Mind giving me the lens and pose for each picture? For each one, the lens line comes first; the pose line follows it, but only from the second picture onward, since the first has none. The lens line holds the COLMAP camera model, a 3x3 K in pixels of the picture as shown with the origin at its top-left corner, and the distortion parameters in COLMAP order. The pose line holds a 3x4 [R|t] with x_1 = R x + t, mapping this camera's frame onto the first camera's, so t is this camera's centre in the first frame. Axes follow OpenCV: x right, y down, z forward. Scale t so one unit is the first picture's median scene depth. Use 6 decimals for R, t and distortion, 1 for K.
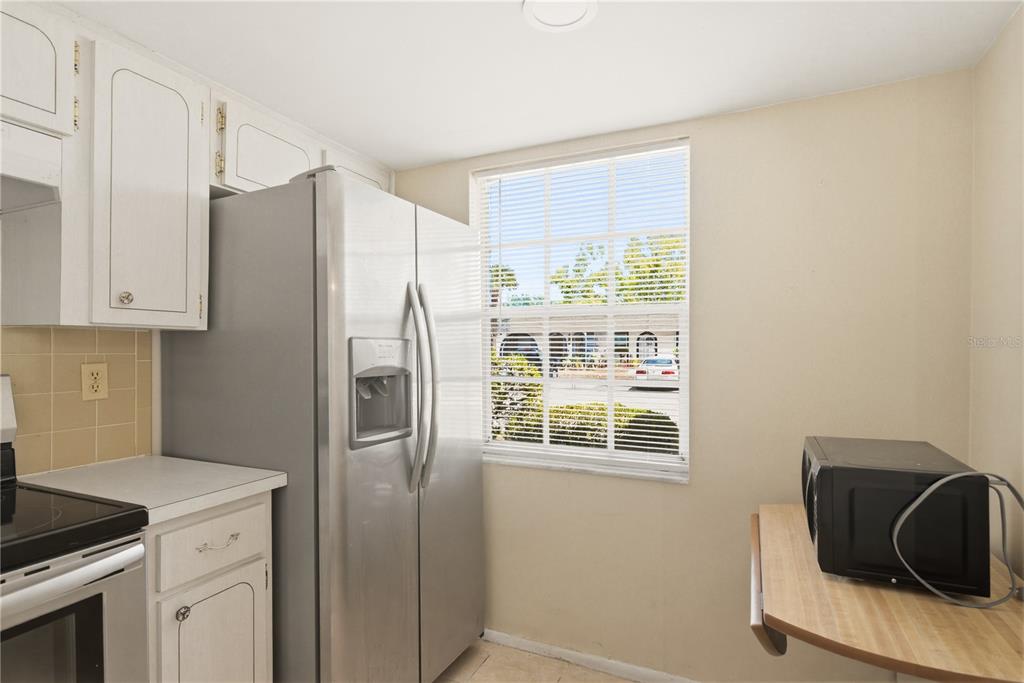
lens RADIAL K [[513.5, 0, 511.8], [0, 513.5, 349.5], [0, 0, 1]] dist [-0.005014, -0.000171]
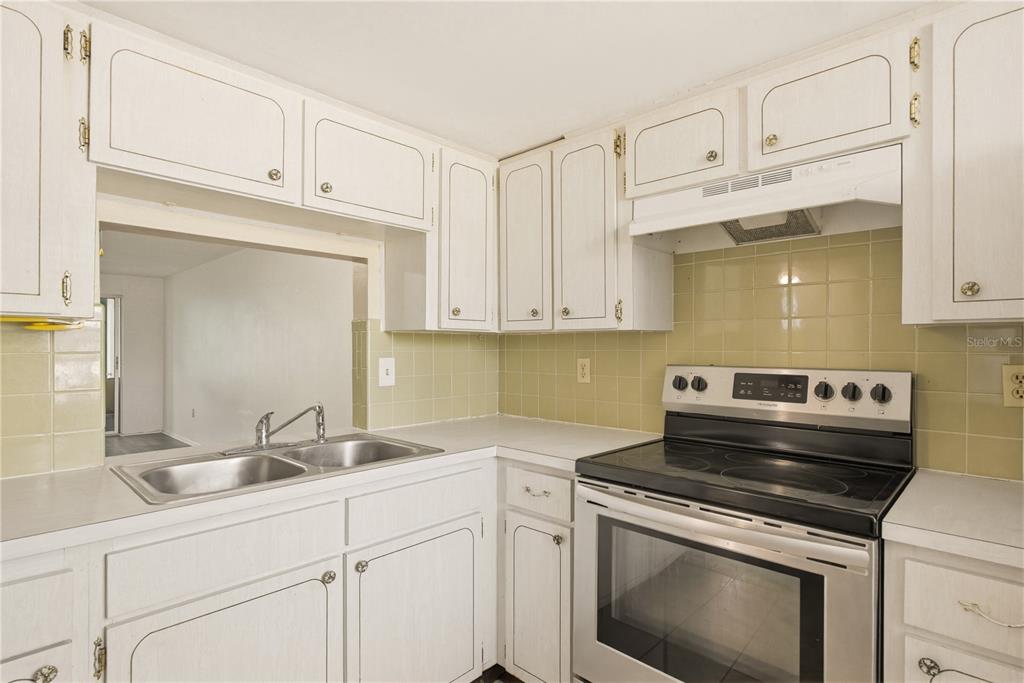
lens RADIAL K [[513.5, 0, 510.2], [0, 513.5, 344.0], [0, 0, 1]] dist [-0.005014, -0.000171]
pose [[-0.332107, -0.004452, -0.943231, 0.276959], [-0.003407, 0.999988, -0.003520, -0.001572], [0.943235, 0.002045, -0.332118, 0.478040]]
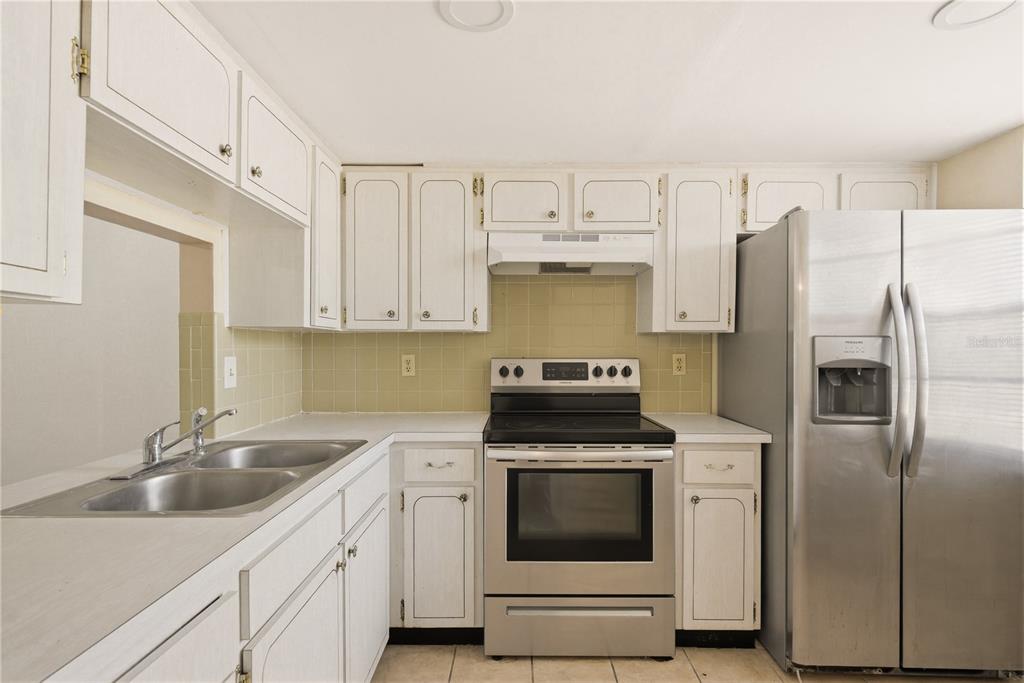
lens RADIAL K [[513.5, 0, 514.0], [0, 513.5, 347.5], [0, 0, 1]] dist [-0.005014, -0.000171]
pose [[0.412645, 0.004444, -0.910881, 0.502860], [-0.003617, 0.999988, 0.003240, 0.003315], [0.910885, 0.001958, 0.412656, -0.196066]]
